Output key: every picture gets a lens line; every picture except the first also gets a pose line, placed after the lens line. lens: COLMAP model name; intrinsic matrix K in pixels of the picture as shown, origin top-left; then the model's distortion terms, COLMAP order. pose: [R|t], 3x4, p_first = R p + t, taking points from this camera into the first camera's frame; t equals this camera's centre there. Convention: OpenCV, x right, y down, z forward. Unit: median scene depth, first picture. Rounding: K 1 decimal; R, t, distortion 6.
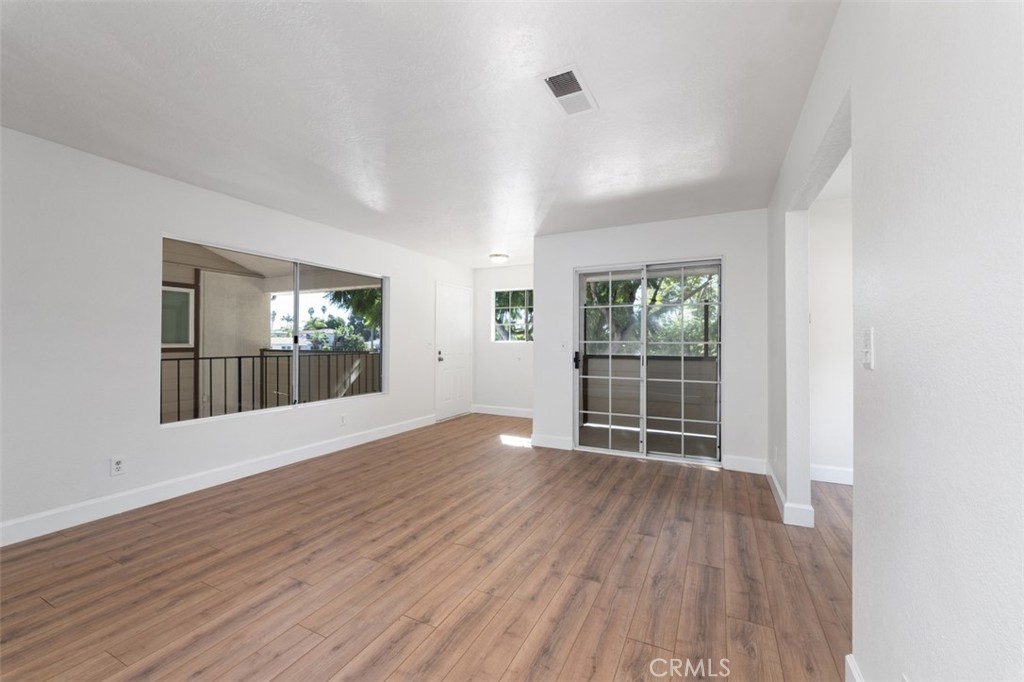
lens RADIAL K [[416.0, 0, 512.0], [0, 416.0, 341.0], [0, 0, 1]] dist [-0.000507, 0.000203]
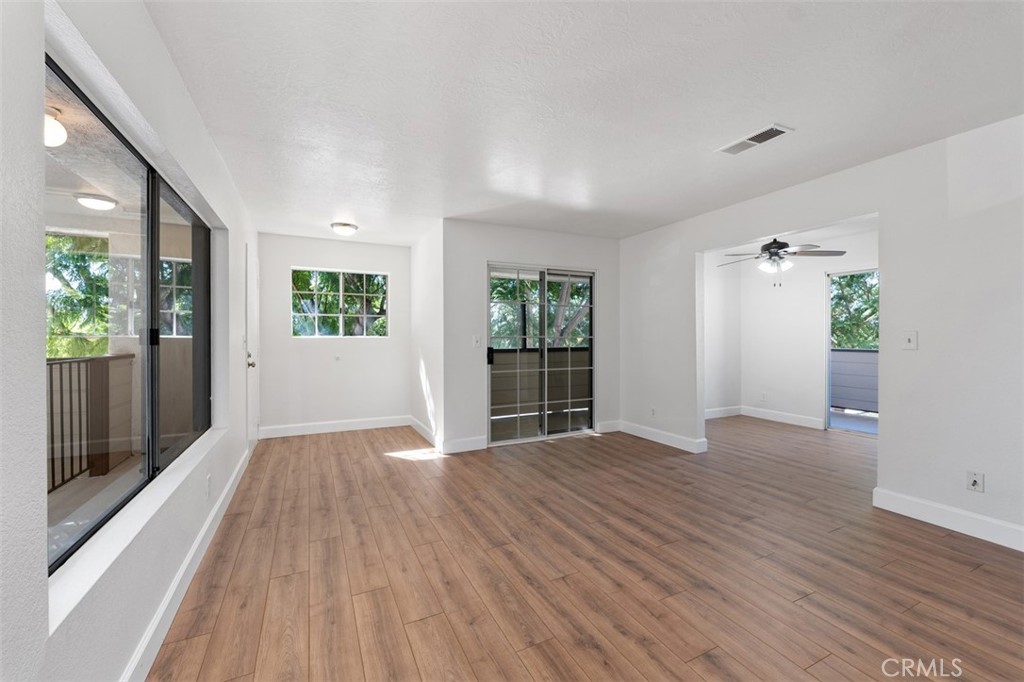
lens RADIAL K [[419.0, 0, 508.9], [0, 419.0, 327.0], [0, 0, 1]] dist [-0.000139, -0.000466]
pose [[0.606387, 0.009499, 0.795113, -0.842290], [0.003954, 0.999880, -0.014961, -0.006654], [-0.795160, 0.012216, 0.606277, 0.509877]]
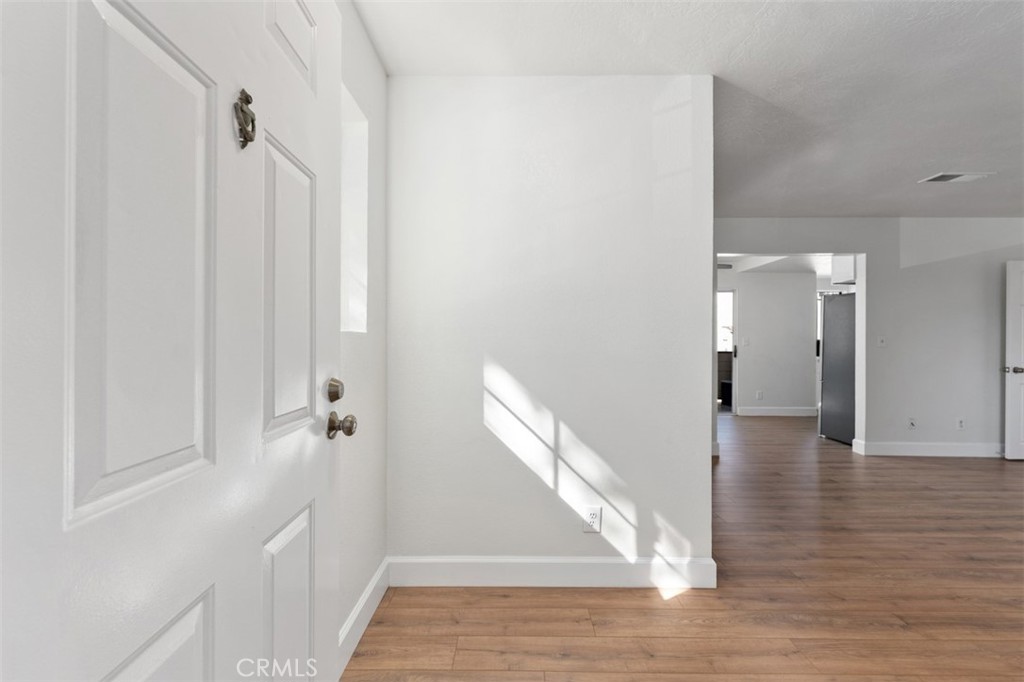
lens RADIAL K [[419.0, 0, 508.9], [0, 419.0, 327.0], [0, 0, 1]] dist [-0.000139, -0.000466]
pose [[-0.435245, 0.024605, 0.899976, -0.353506], [-0.002902, 0.999583, -0.028731, 0.009545], [-0.900308, -0.015117, -0.434992, 2.002696]]
